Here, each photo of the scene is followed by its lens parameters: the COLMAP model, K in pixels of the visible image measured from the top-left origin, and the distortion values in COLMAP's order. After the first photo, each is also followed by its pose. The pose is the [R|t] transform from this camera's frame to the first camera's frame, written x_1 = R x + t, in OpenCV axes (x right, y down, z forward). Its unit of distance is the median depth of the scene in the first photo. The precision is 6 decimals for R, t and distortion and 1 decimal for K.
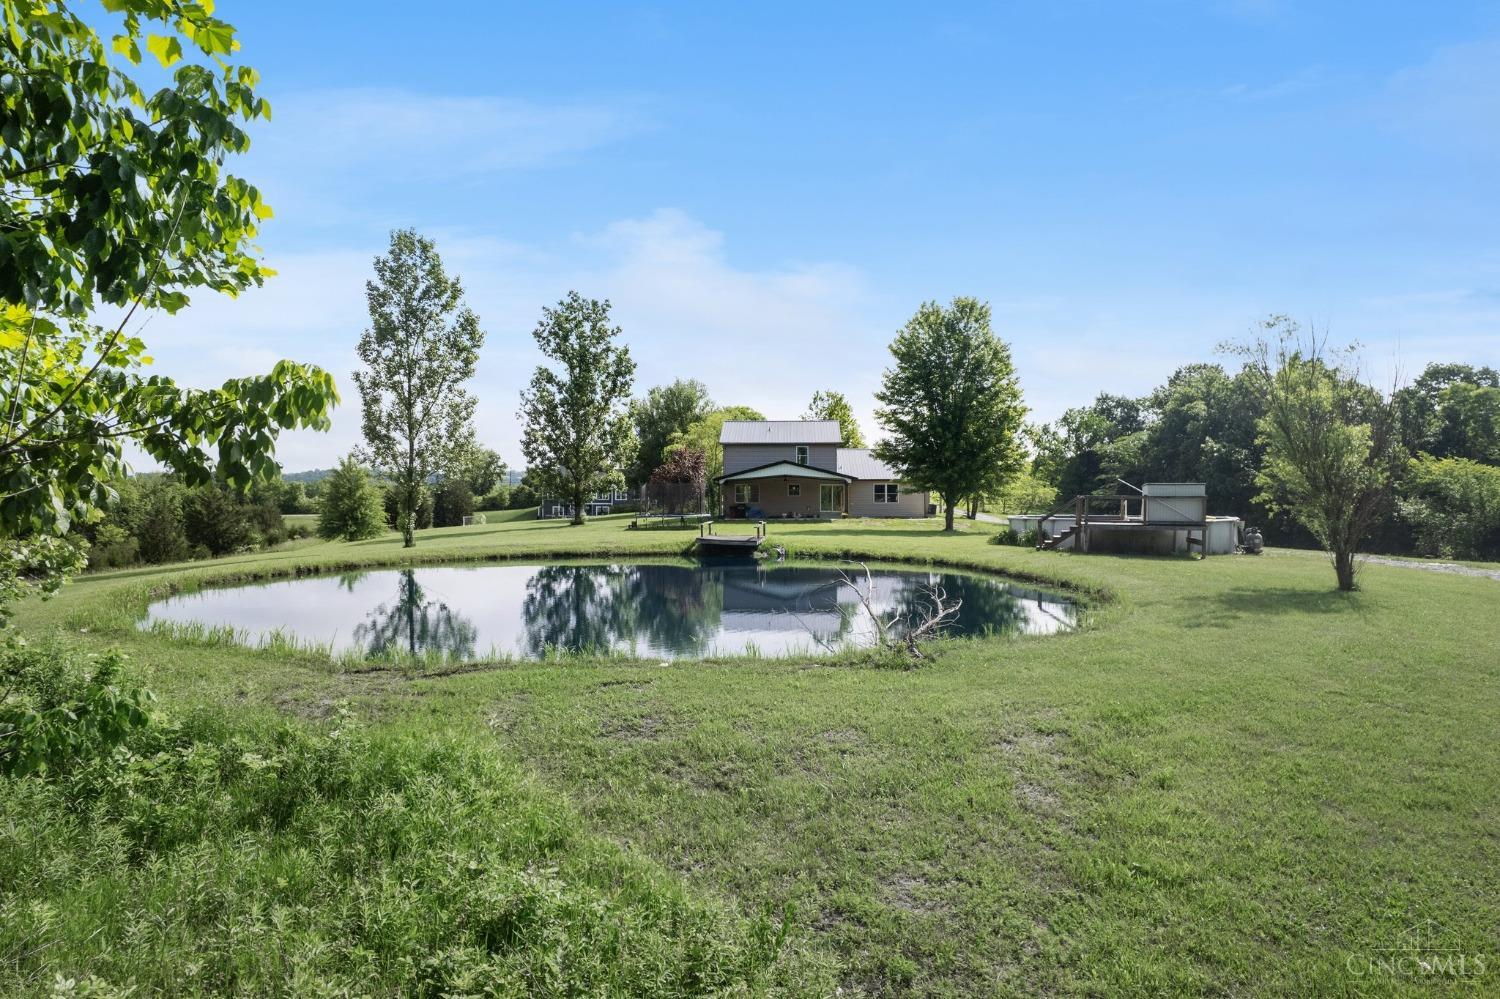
lens RADIAL K [[975.0, 0, 750.0], [0, 975.0, 499.5], [0, 0, 1]] dist [-0.001807, 0.001193]
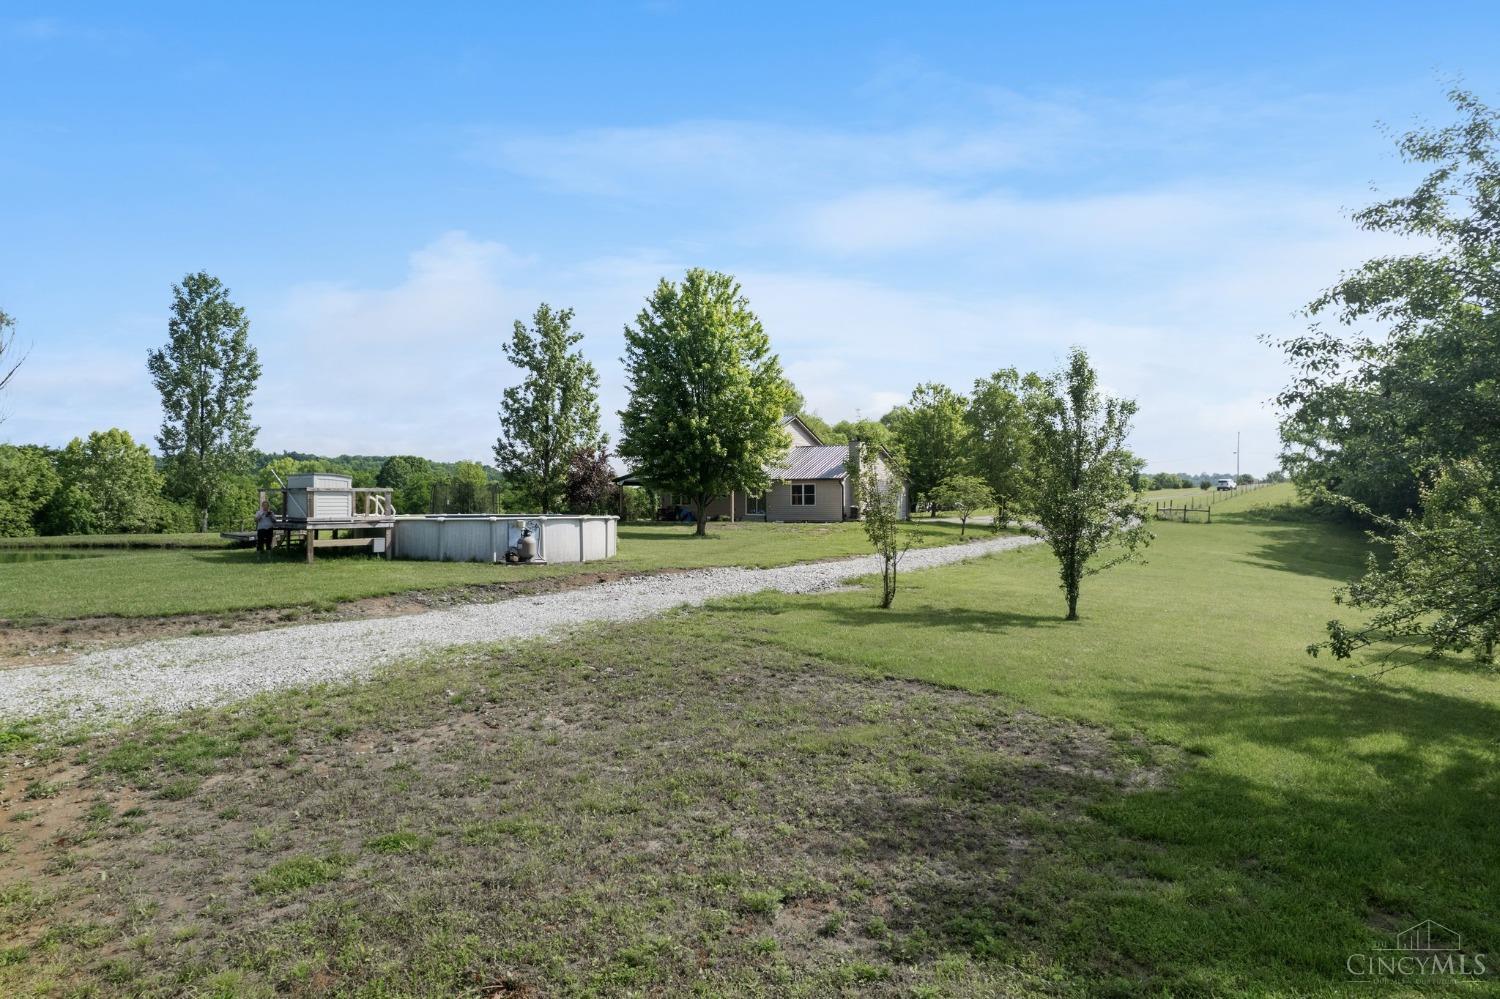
lens RADIAL K [[975.0, 0, 750.0], [0, 975.0, 499.5], [0, 0, 1]] dist [-0.001807, 0.001193]
pose [[0.863615, 0.015462, -0.503915, 0.534833], [-0.017800, 0.999842, 0.000174, -0.001487], [0.503838, 0.008820, 0.863753, 0.216706]]
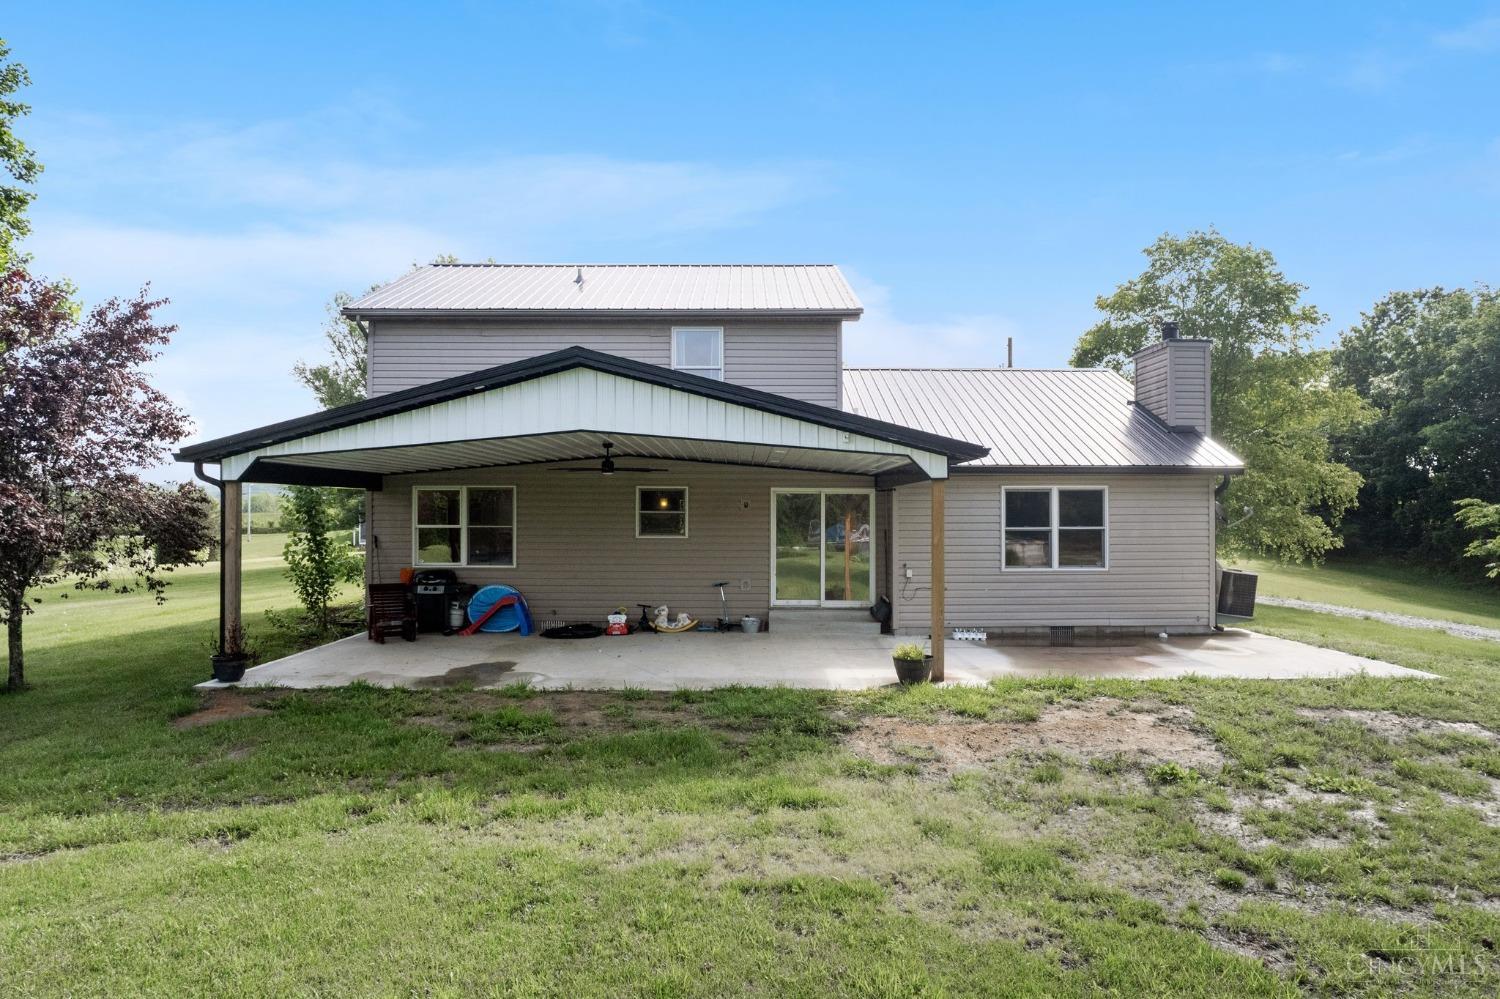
lens RADIAL K [[975.0, 0, 750.0], [0, 975.0, 499.5], [0, 0, 1]] dist [-0.001807, 0.001193]
pose [[0.999080, 0.004501, 0.042658, 0.056239], [-0.003904, 0.999893, -0.014067, -0.009508], [-0.042717, 0.013888, 0.998991, 0.763536]]
